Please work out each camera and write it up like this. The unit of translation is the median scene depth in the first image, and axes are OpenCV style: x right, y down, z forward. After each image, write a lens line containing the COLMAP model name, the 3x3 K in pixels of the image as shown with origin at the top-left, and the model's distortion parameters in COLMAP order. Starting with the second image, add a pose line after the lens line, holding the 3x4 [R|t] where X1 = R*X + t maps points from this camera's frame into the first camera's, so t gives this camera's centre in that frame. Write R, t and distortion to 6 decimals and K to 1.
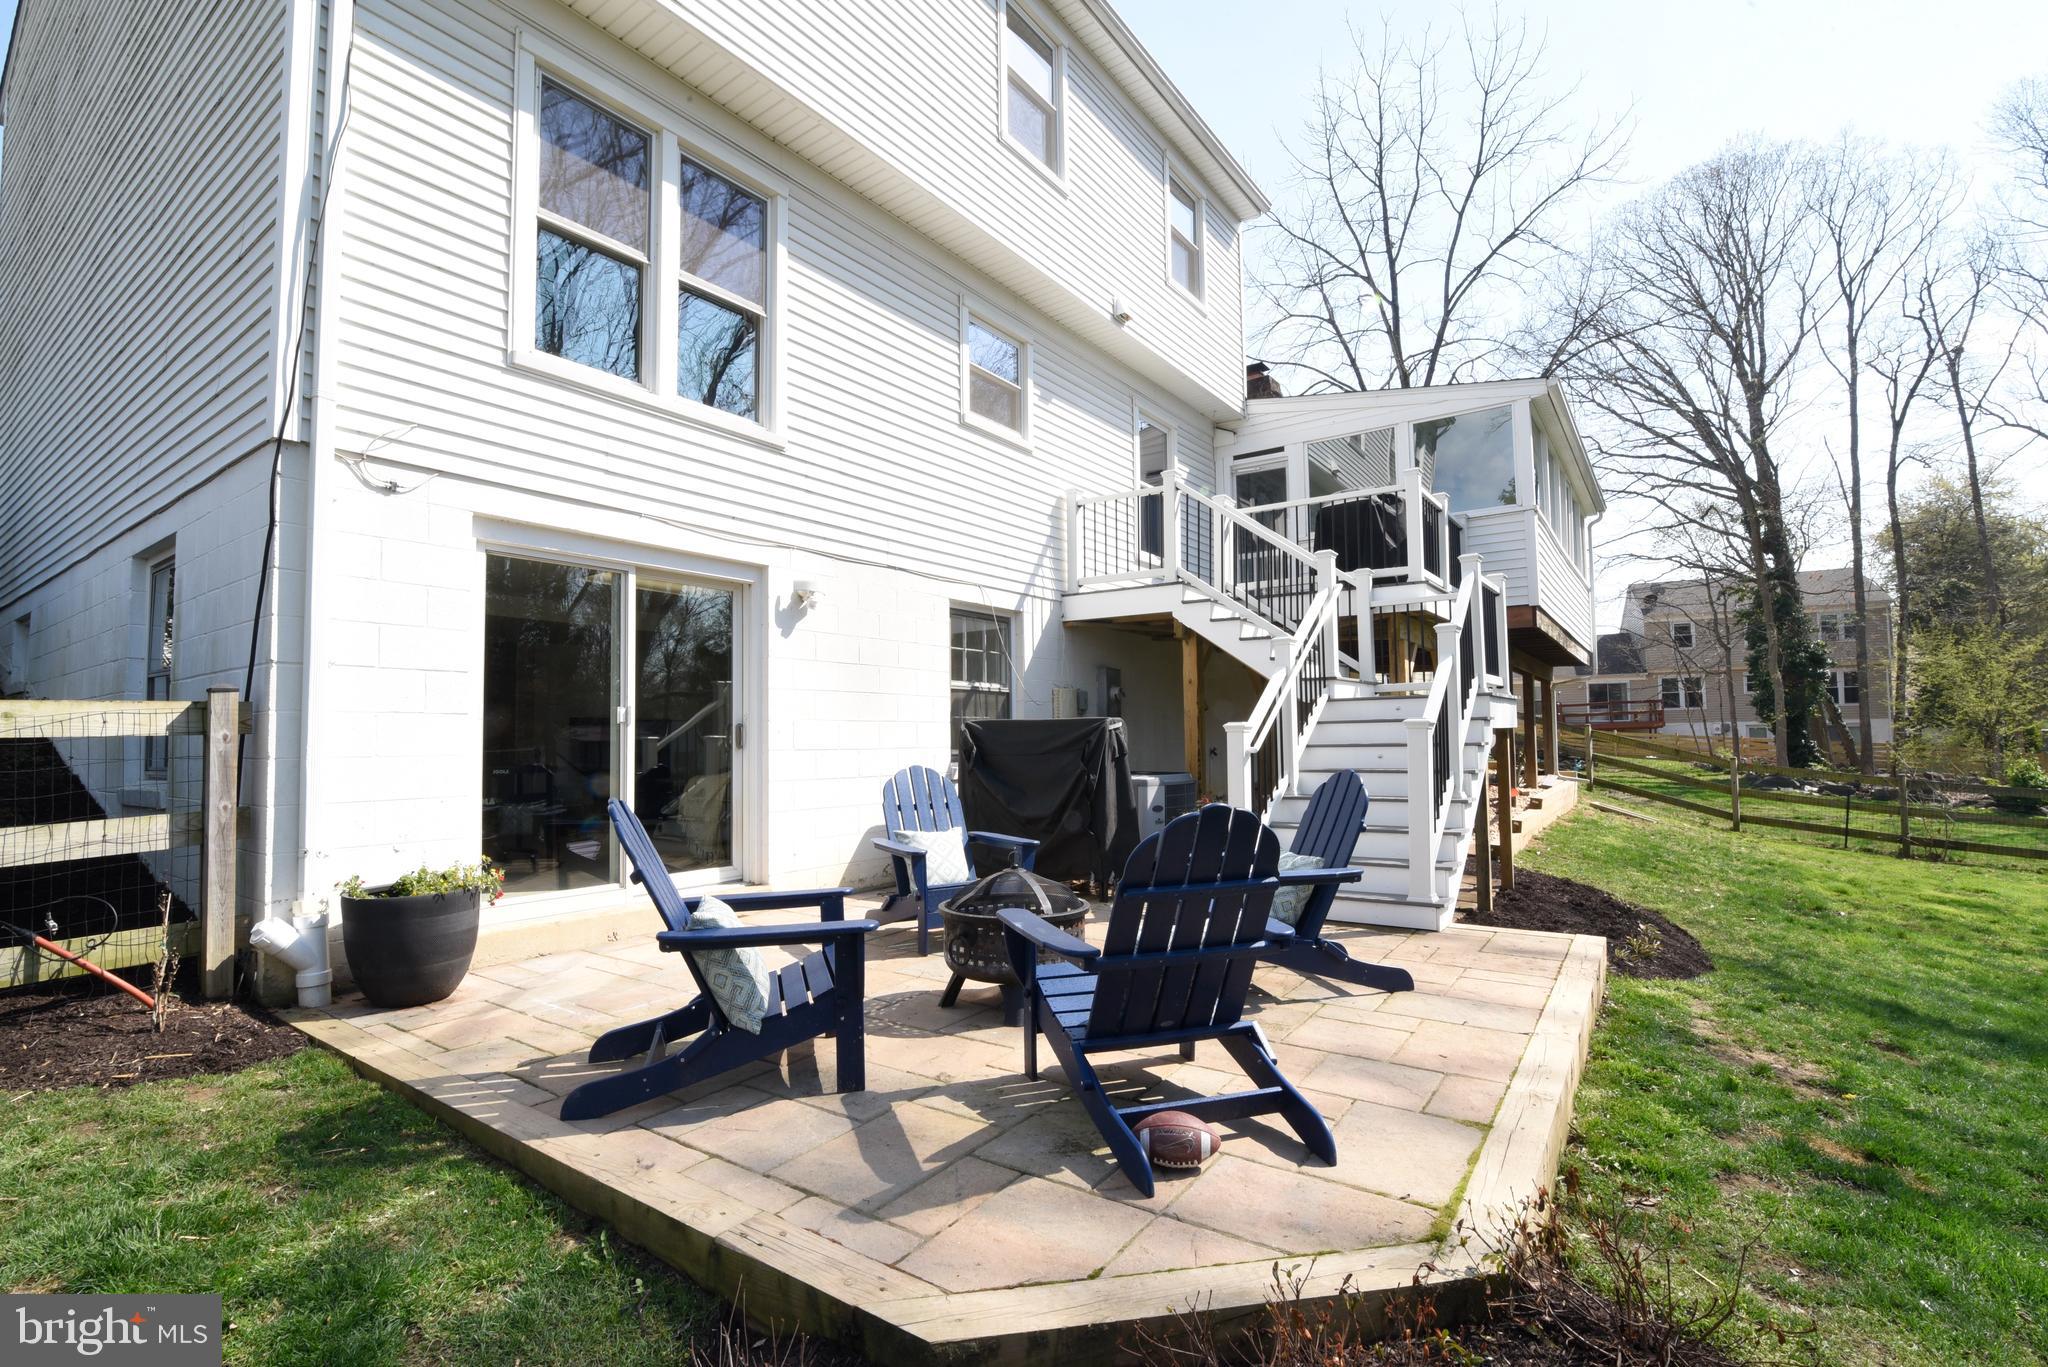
lens RADIAL K [[945.1, 0, 1017.8], [0, 945.1, 685.5], [0, 0, 1]] dist [-0.017758, 0.000561]
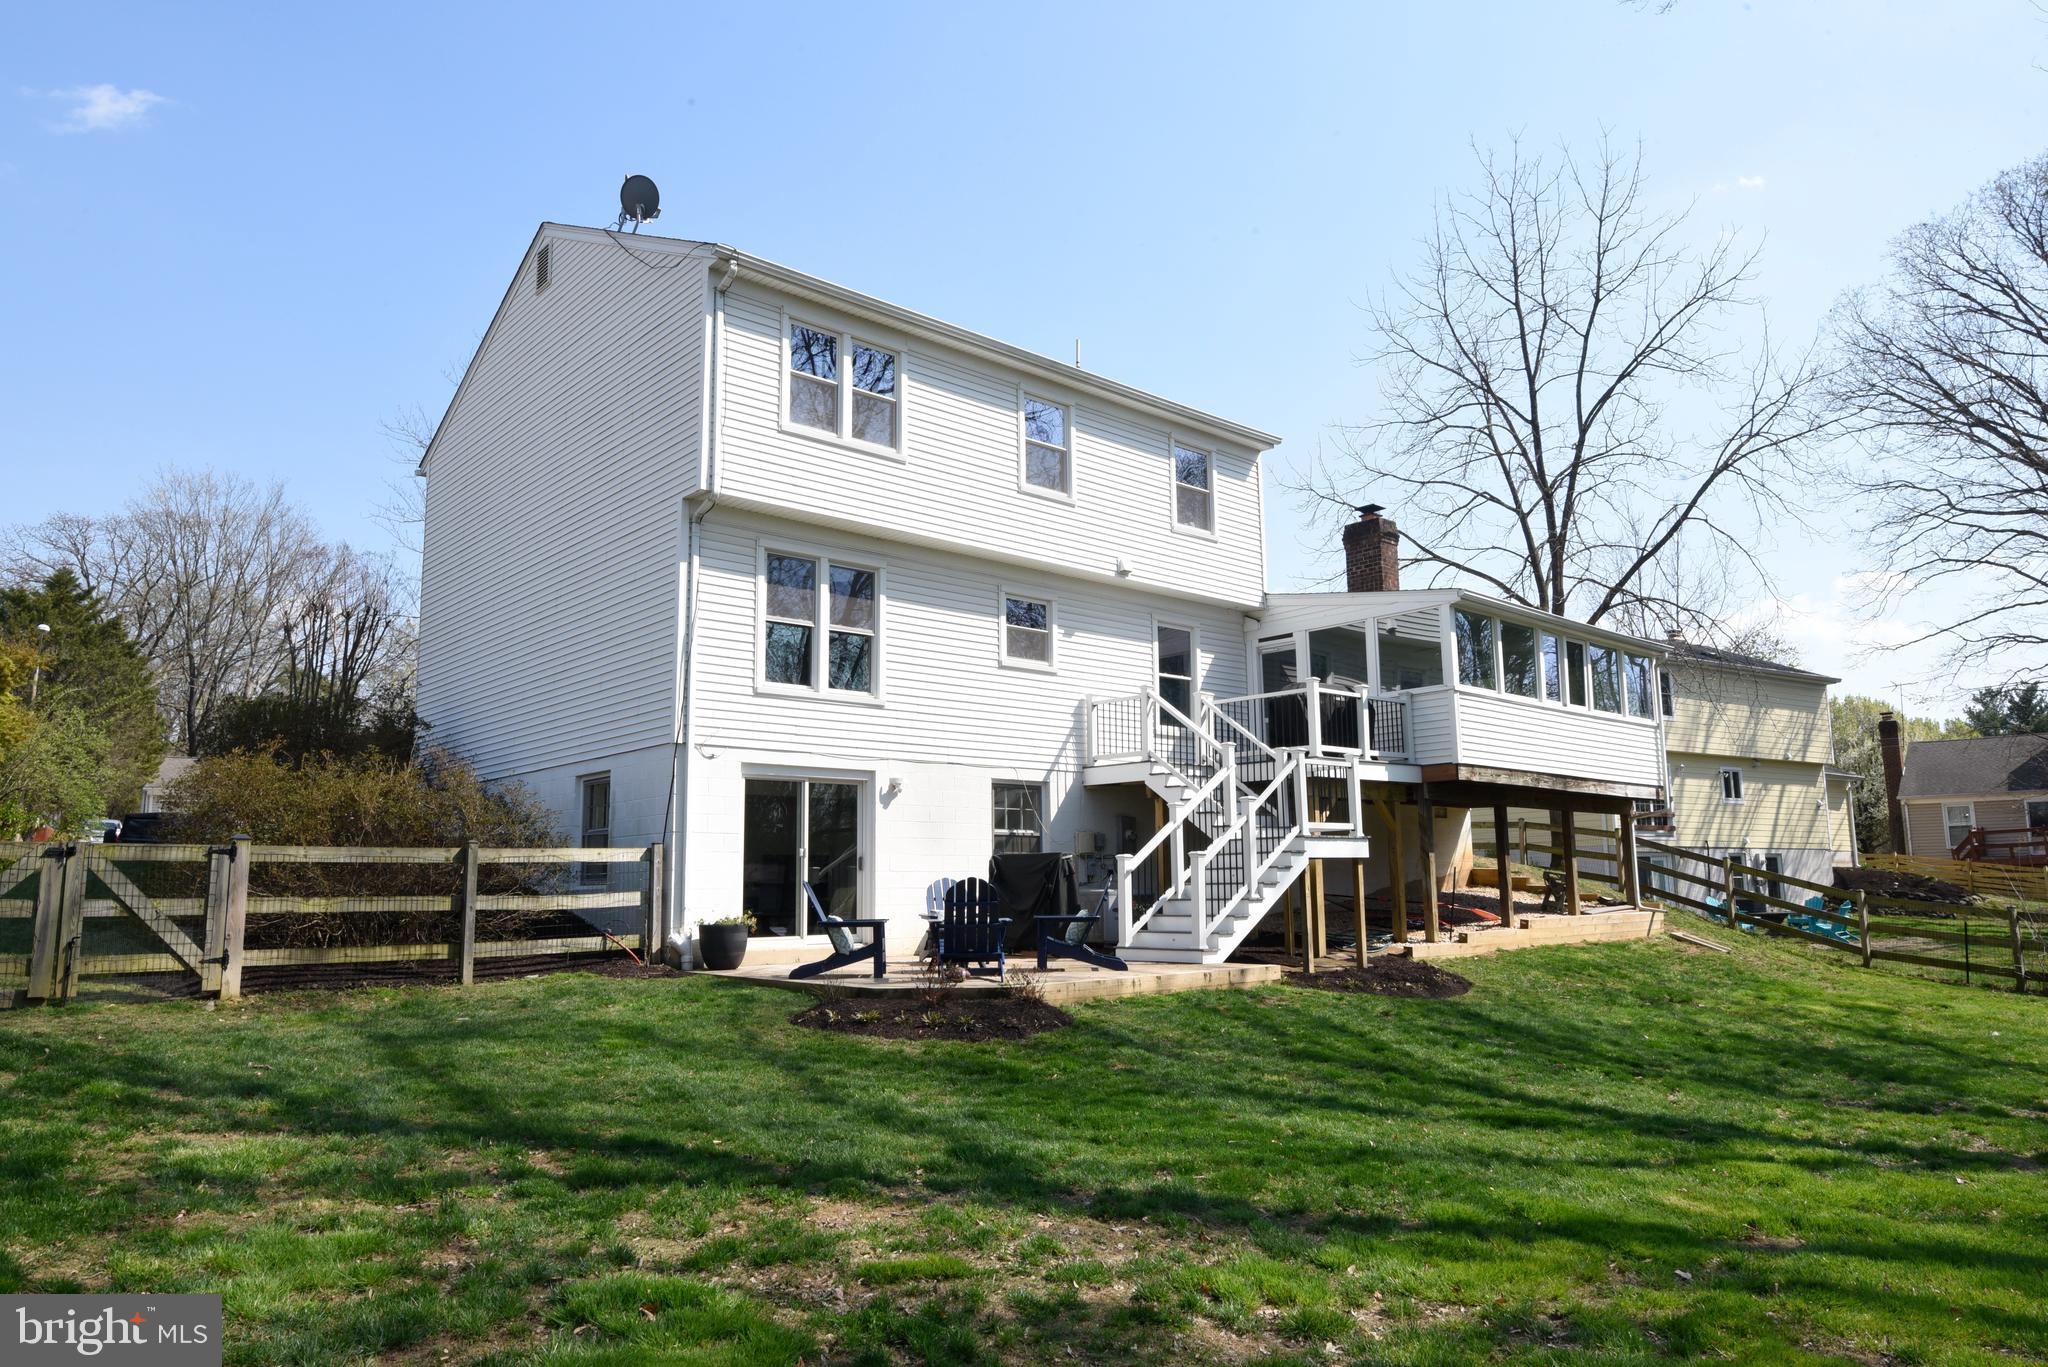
lens RADIAL K [[1342.5, 0, 1024.0], [0, 1342.5, 683.5], [0, 0, 1]] dist [0.000044, 0.000472]
pose [[0.977527, -0.032069, -0.208358, 0.437435], [0.012616, 0.995490, -0.094028, -0.035155], [0.210433, 0.089286, 0.973522, -1.156747]]
